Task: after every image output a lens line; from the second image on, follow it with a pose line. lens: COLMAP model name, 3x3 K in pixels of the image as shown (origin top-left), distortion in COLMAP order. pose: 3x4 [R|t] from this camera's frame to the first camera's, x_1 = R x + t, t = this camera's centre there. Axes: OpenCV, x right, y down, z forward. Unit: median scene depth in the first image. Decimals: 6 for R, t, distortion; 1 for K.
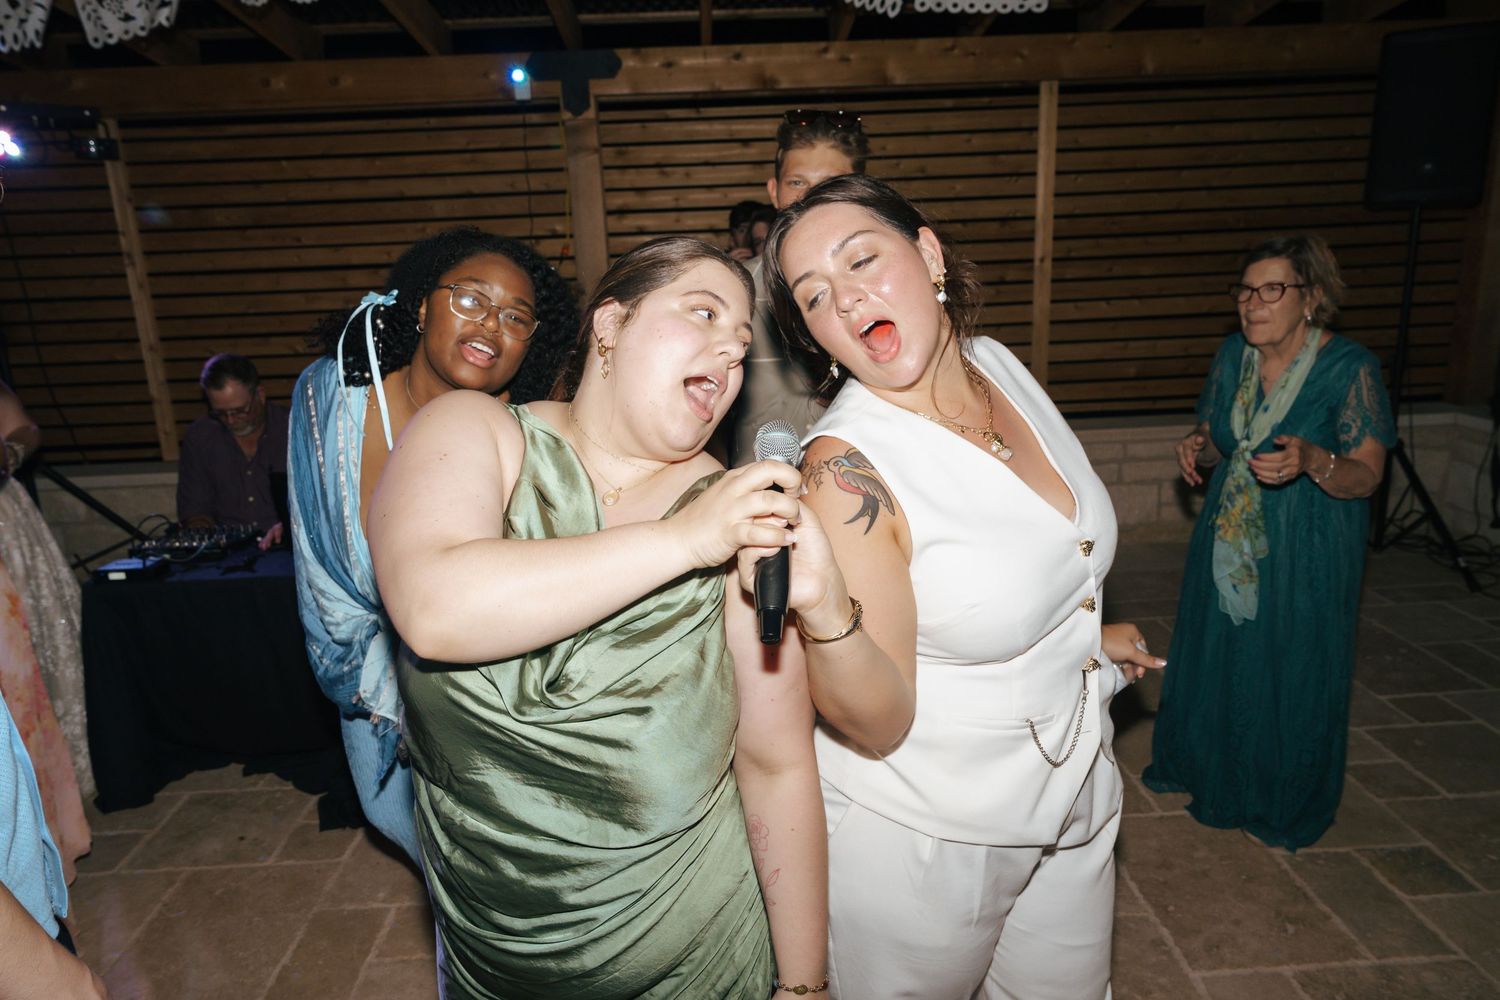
lens RADIAL K [[1048.1, 0, 758.2], [0, 1048.1, 495.7], [0, 0, 1]] dist [-0.000372, -0.002170]
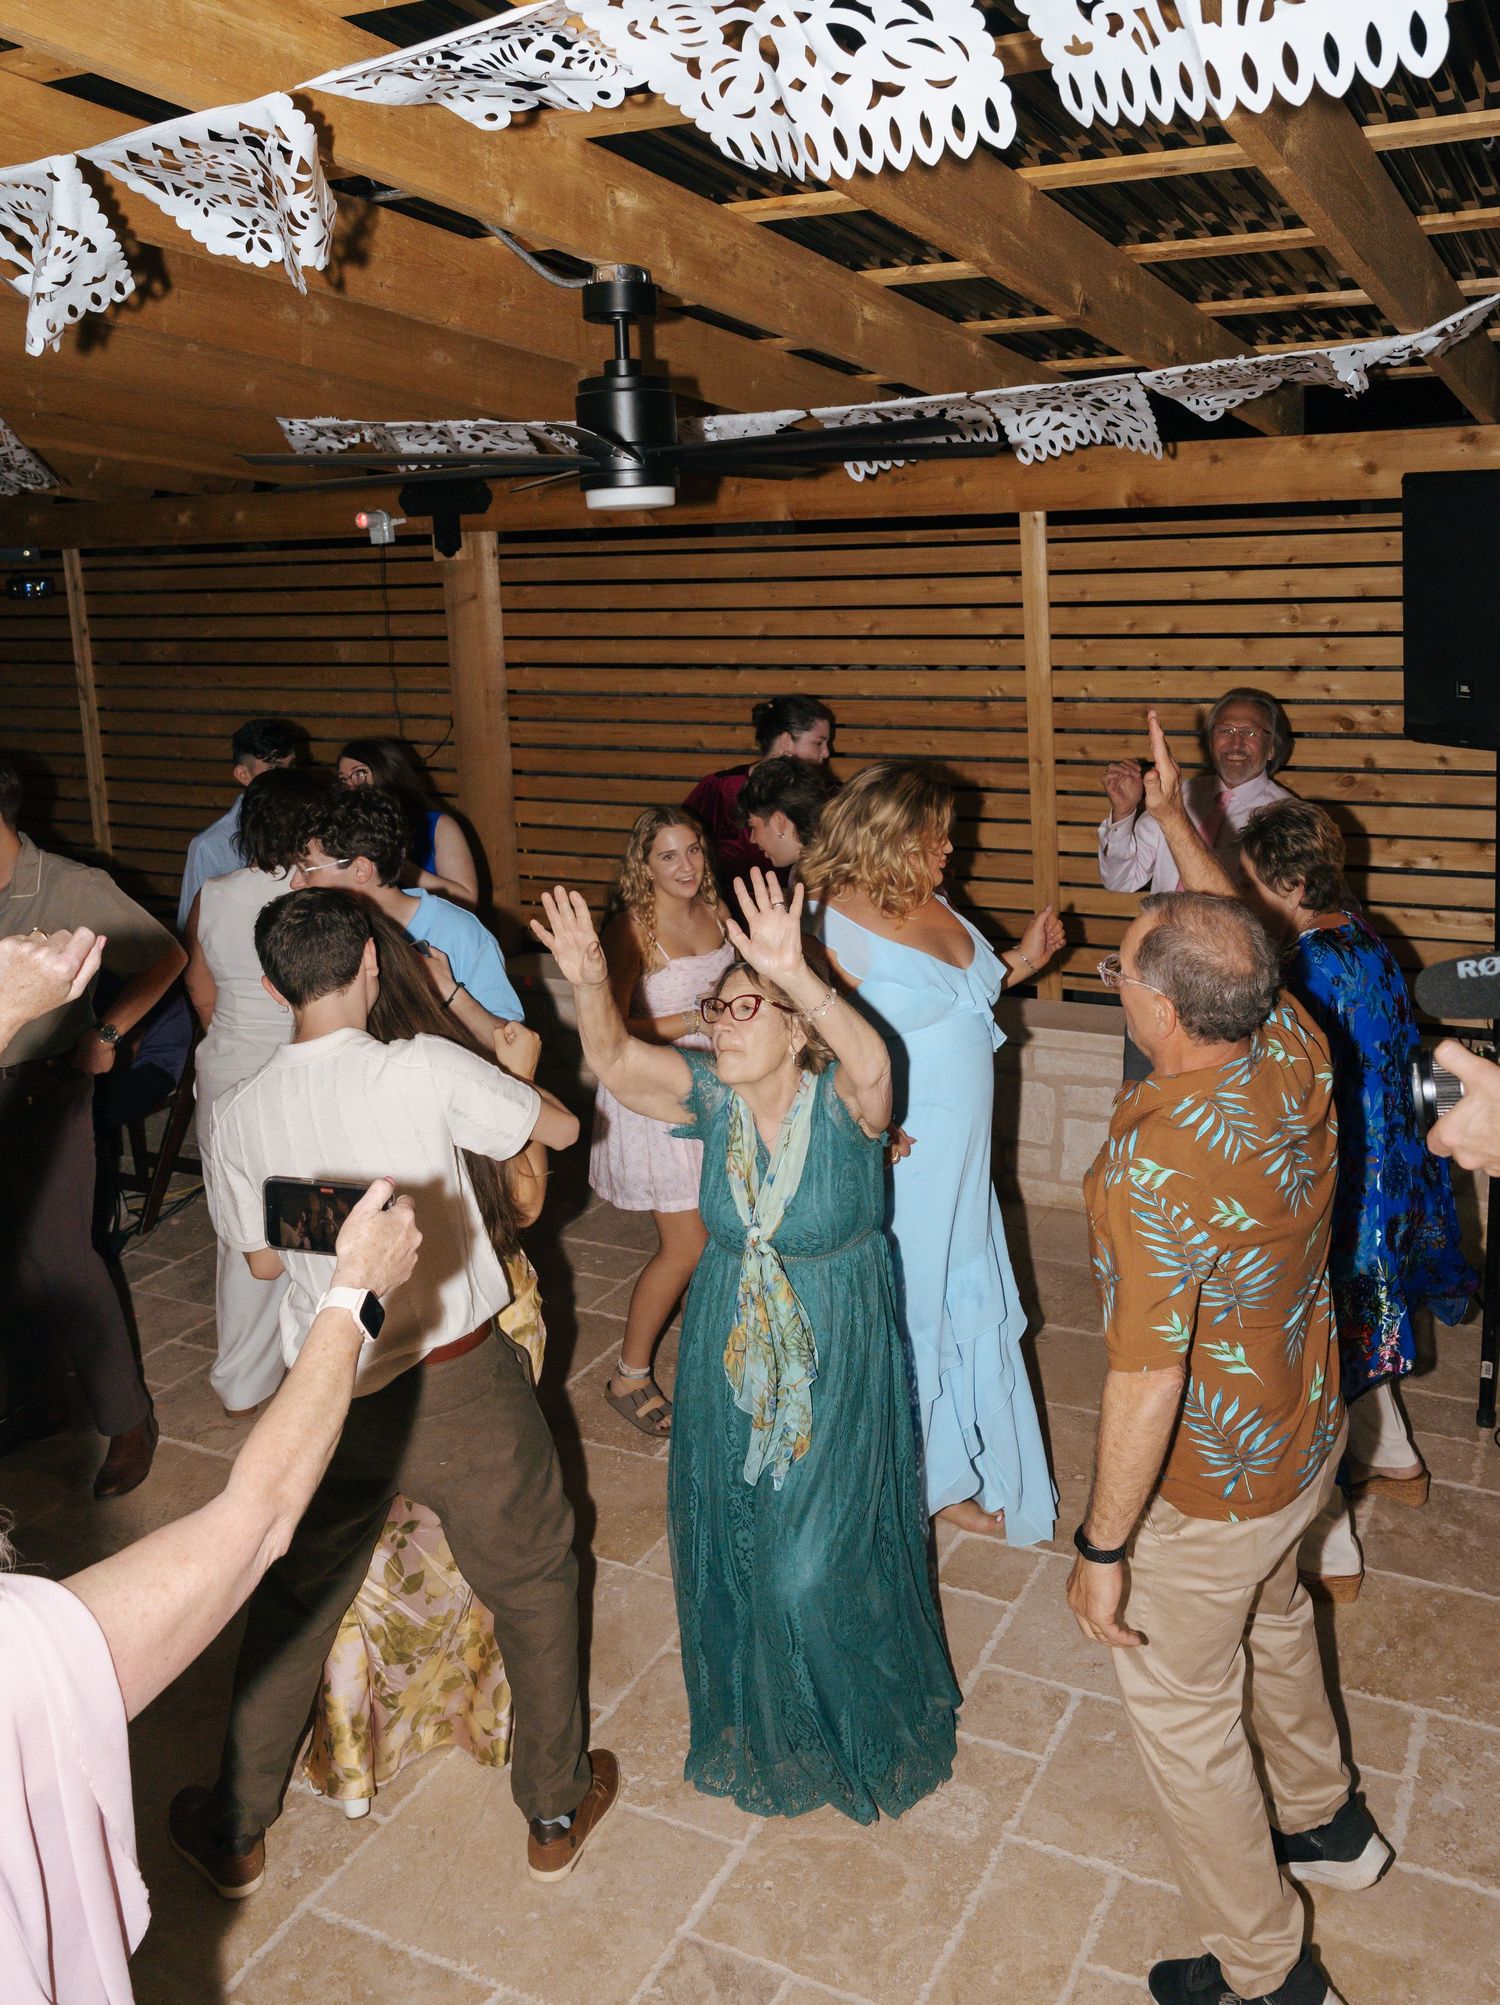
lens RADIAL K [[1780.2, 0, 746.5], [0, 1780.2, 1002.6], [0, 0, 1]] dist [-0.009709, 0.005813]
pose [[0.866698, 0.134033, -0.480489, 0.719863], [-0.168297, 0.985318, -0.028716, -0.005062], [0.469585, 0.105753, 0.876531, -0.091043]]
